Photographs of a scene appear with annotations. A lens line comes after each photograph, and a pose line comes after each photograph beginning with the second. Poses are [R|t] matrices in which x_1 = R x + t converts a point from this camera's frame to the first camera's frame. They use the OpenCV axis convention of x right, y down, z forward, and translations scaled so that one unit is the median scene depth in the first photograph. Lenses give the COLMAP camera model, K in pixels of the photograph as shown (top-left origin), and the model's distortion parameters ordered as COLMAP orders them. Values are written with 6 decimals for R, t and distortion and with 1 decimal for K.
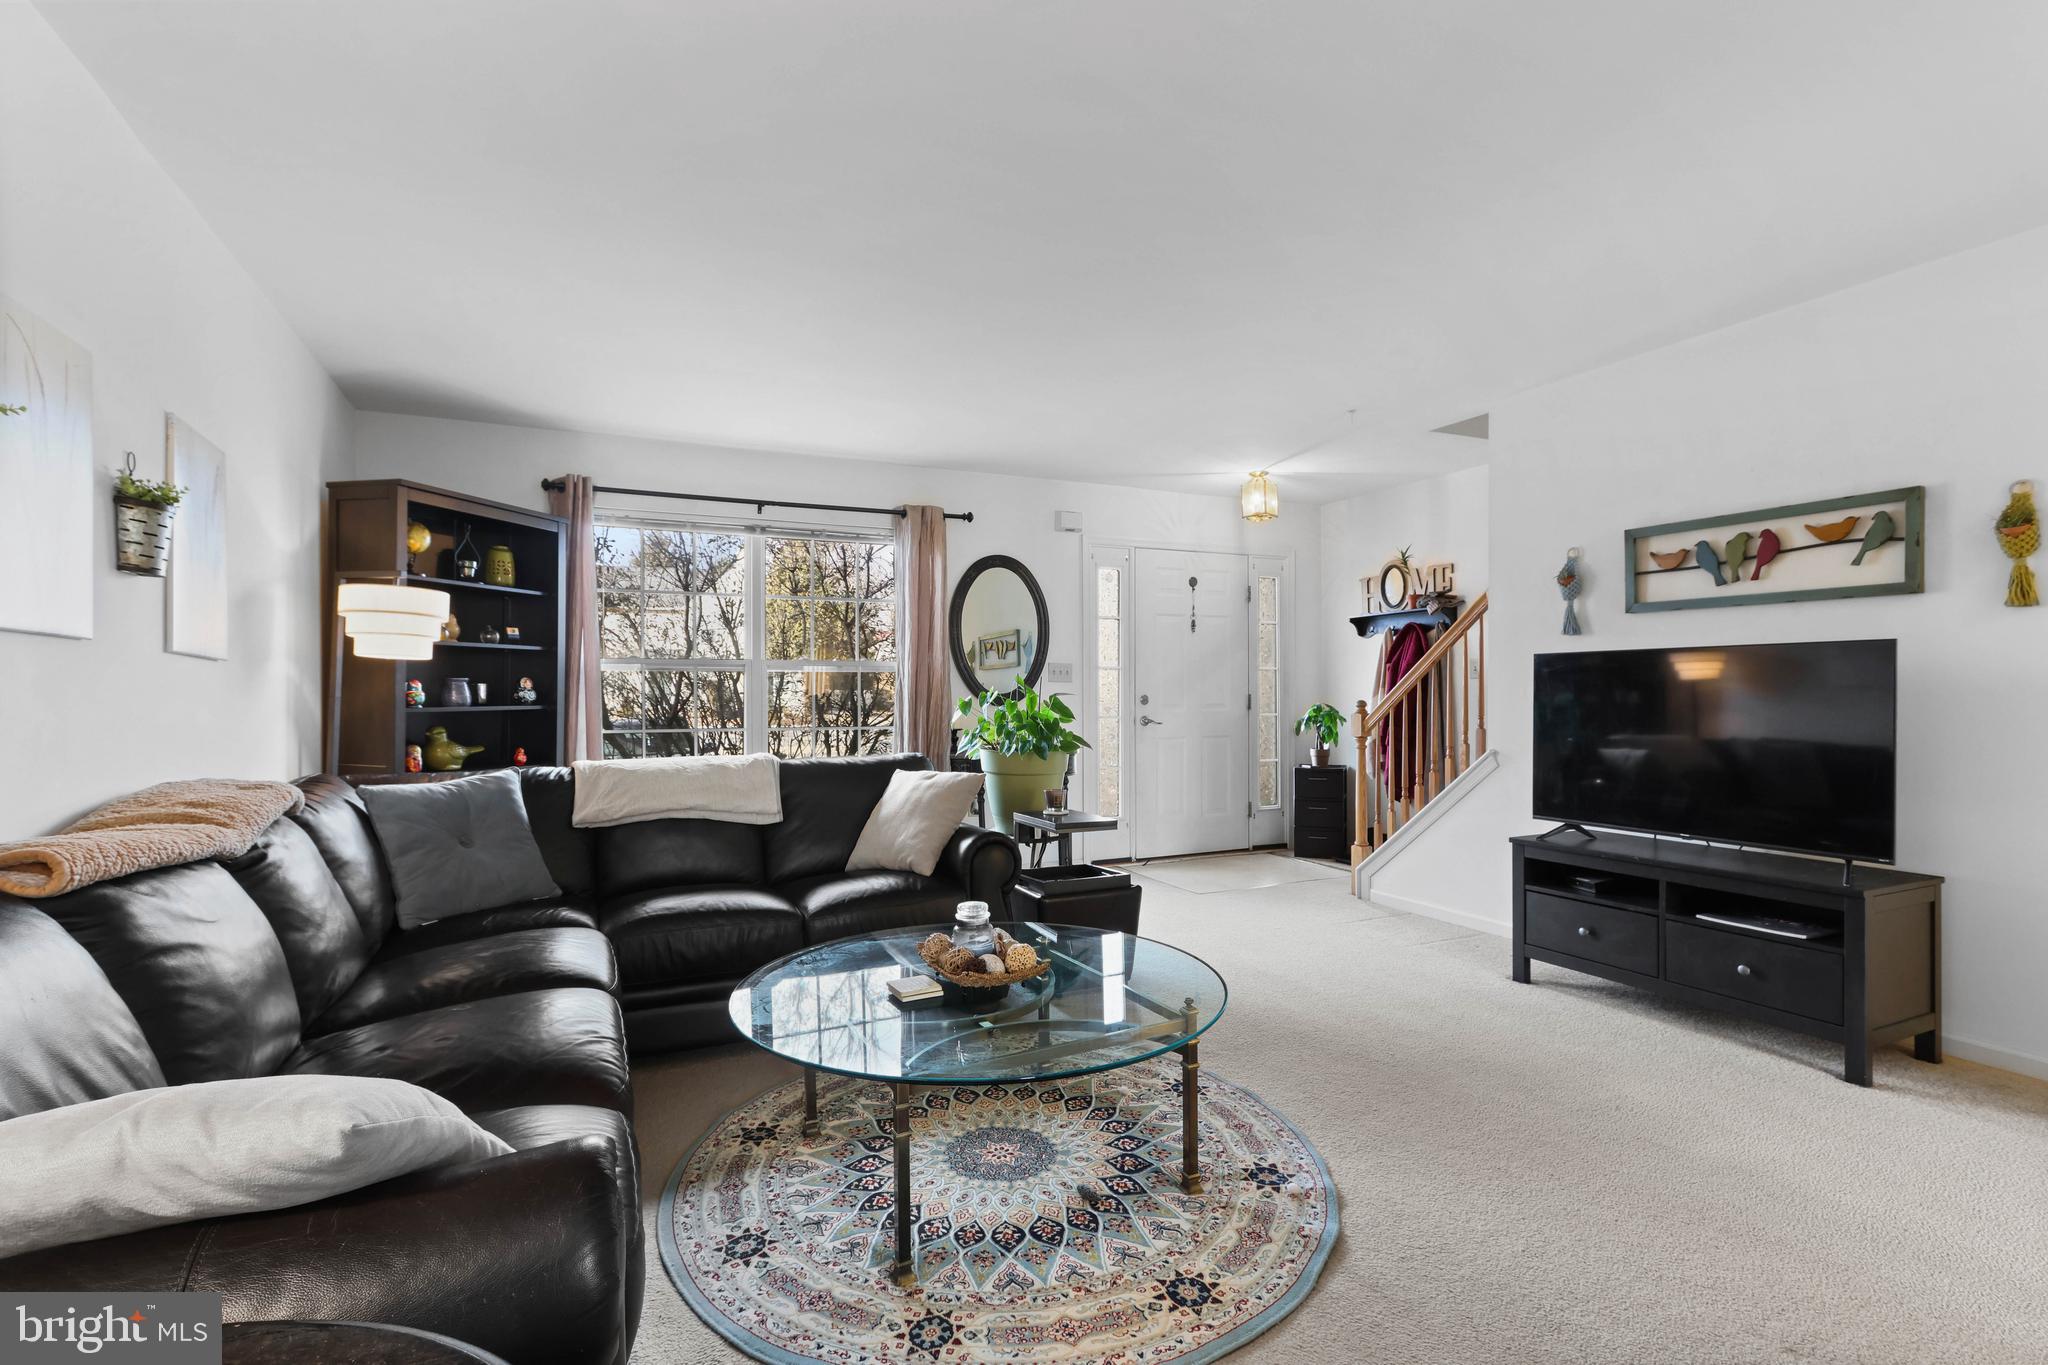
lens RADIAL K [[949.3, 0, 1017.8], [0, 949.3, 689.6], [0, 0, 1]] dist [0.000404, 0.003696]
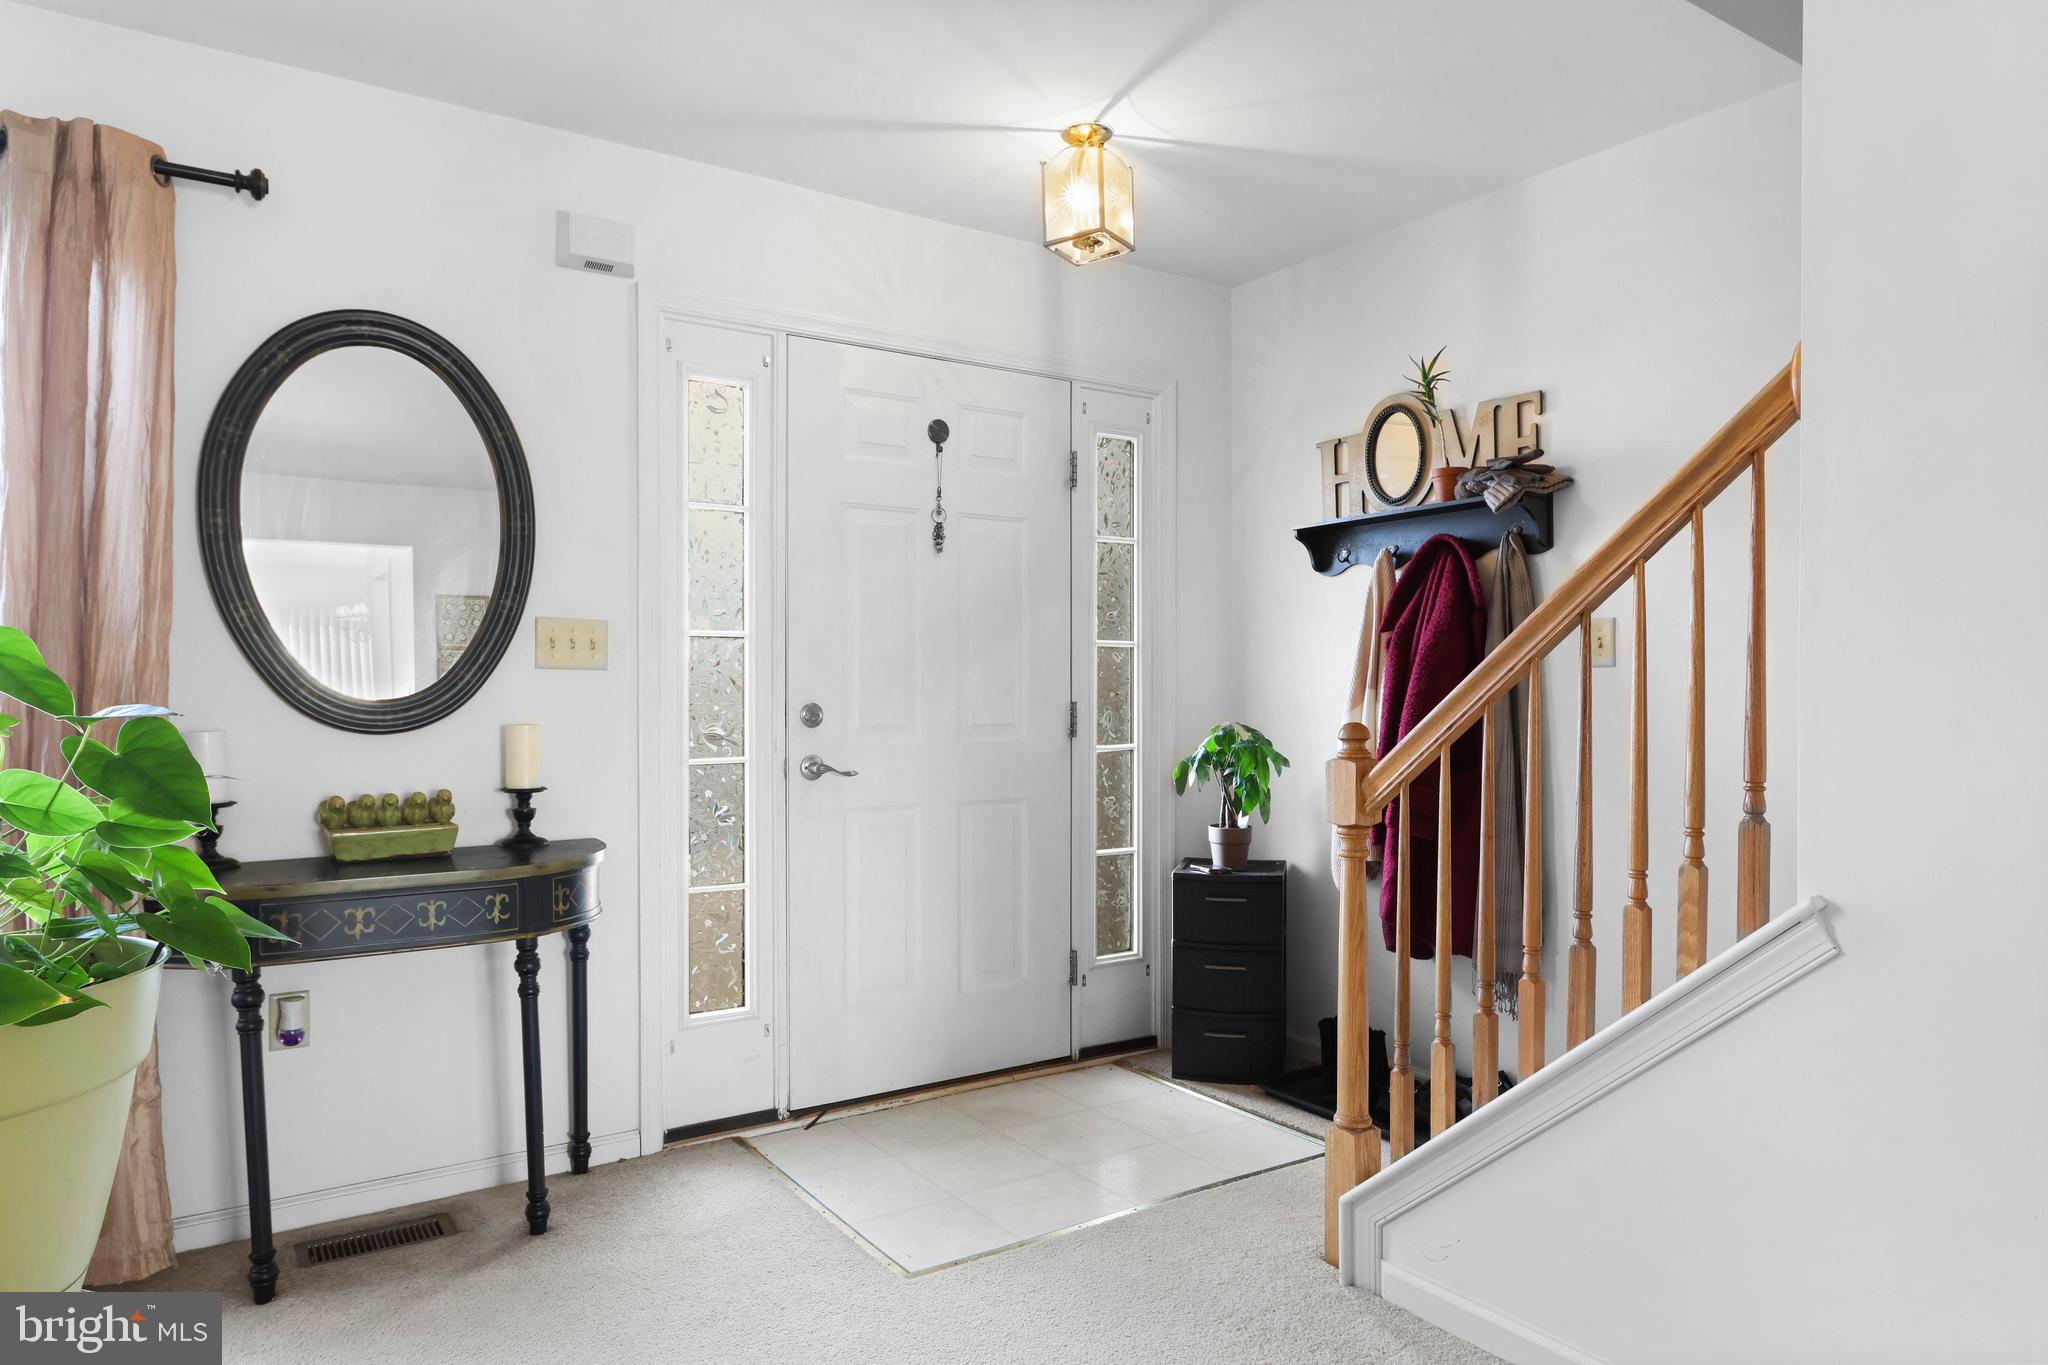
lens RADIAL K [[1292.5, 0, 1013.6], [0, 1292.5, 699.0], [0, 0, 1]] dist [0.003580, -0.000500]
pose [[0.987873, 0.002793, 0.155239, 0.139253], [-0.004105, 0.999958, 0.008135, -0.001160], [-0.155210, -0.008674, 0.987843, 0.467998]]
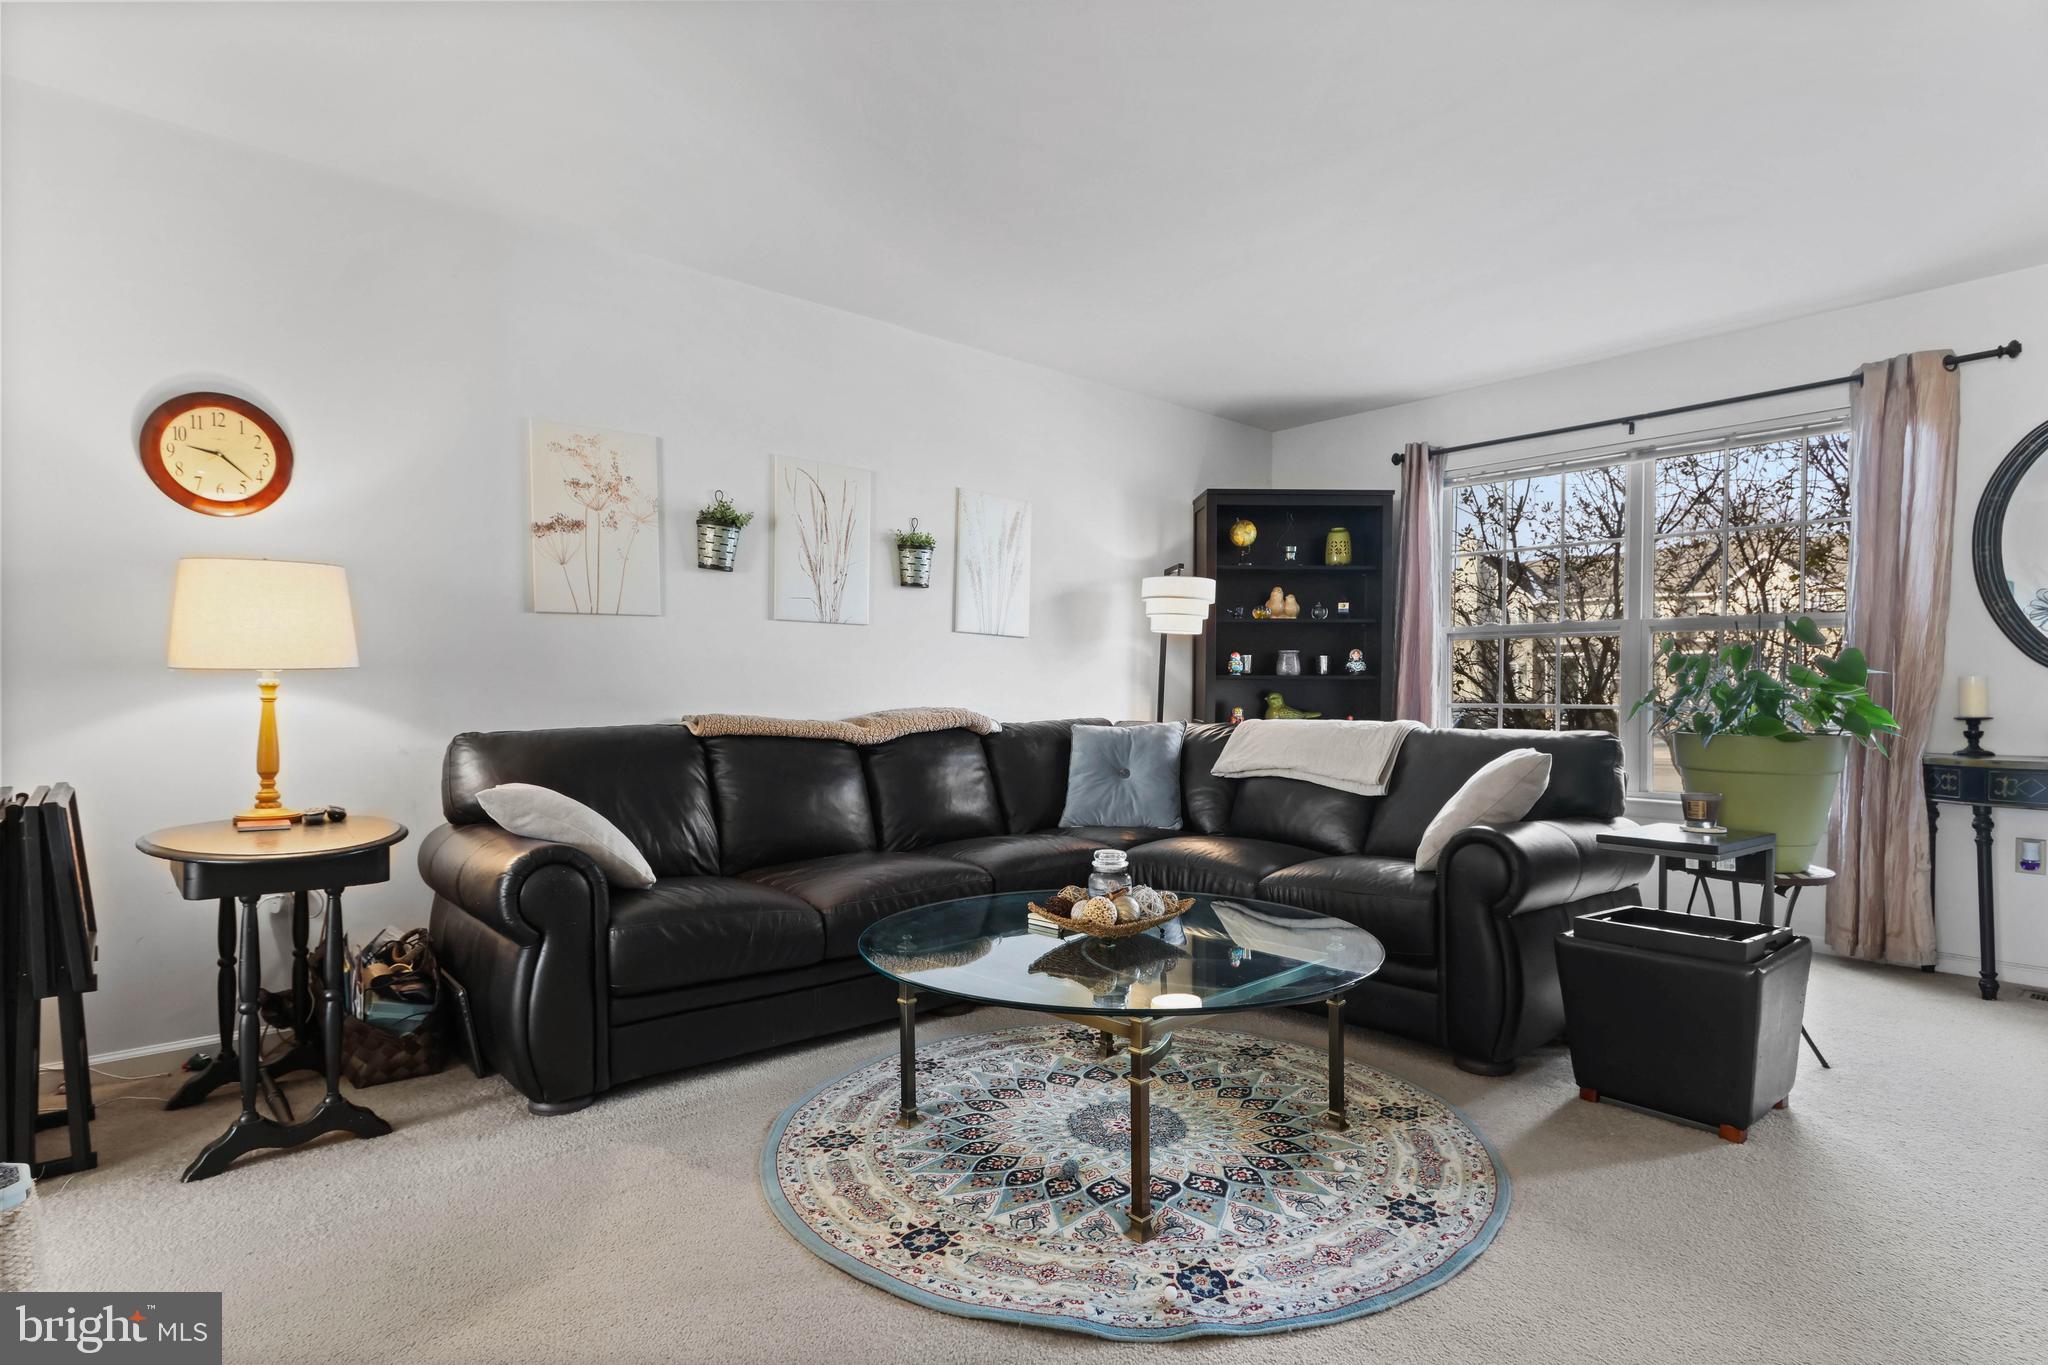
lens RADIAL K [[1043.7, 0, 1024.9], [0, 1043.7, 701.4], [0, 0, 1]] dist [-0.006109, 0.000878]
pose [[0.287273, 0.014590, -0.957738, 0.359579], [-0.003746, 0.999893, 0.014109, 0.022394], [0.957841, -0.000465, 0.287297, 0.236469]]
